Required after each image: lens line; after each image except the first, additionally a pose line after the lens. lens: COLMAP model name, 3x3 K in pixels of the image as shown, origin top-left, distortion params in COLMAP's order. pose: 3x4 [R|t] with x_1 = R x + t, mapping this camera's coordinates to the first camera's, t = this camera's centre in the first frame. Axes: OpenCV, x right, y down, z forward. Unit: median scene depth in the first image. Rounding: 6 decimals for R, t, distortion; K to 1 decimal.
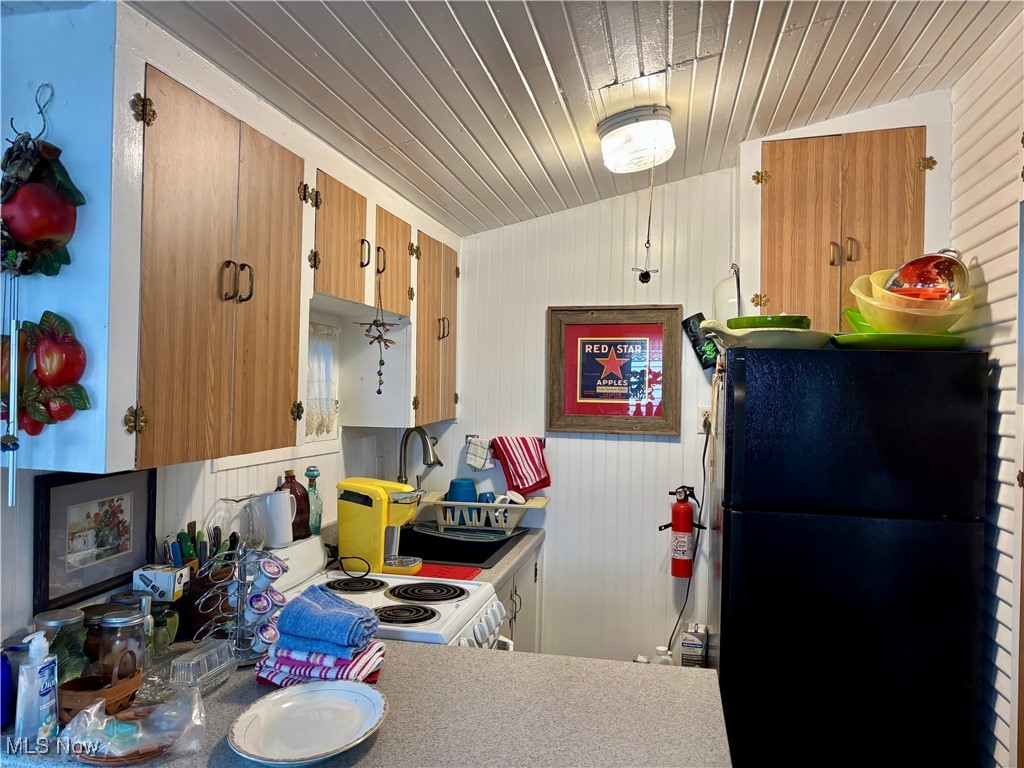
lens RADIAL K [[782.2, 0, 511.2], [0, 782.2, 386.2], [0, 0, 1]] dist [0.039258, -0.034761]
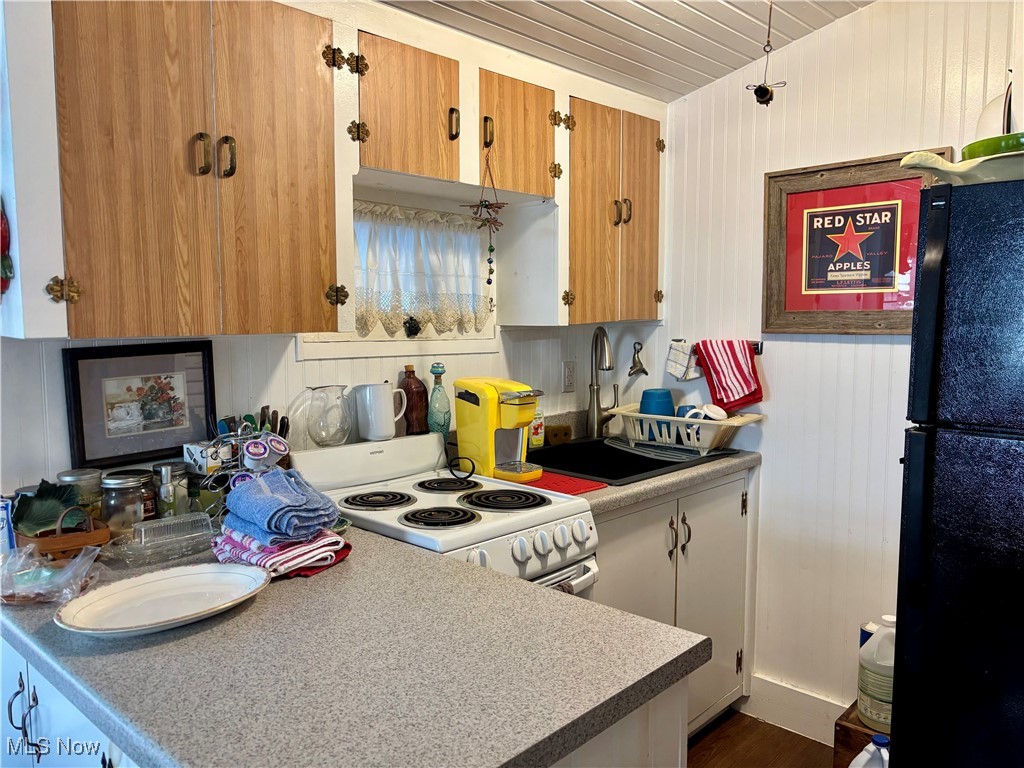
lens RADIAL K [[782.2, 0, 511.8], [0, 782.2, 383.1], [0, 0, 1]] dist [0.039258, -0.034761]
pose [[0.849265, 0.022526, -0.527487, 0.293718], [0.020490, 0.996931, 0.075562, 0.050189], [0.527570, -0.074980, 0.846196, 0.211609]]
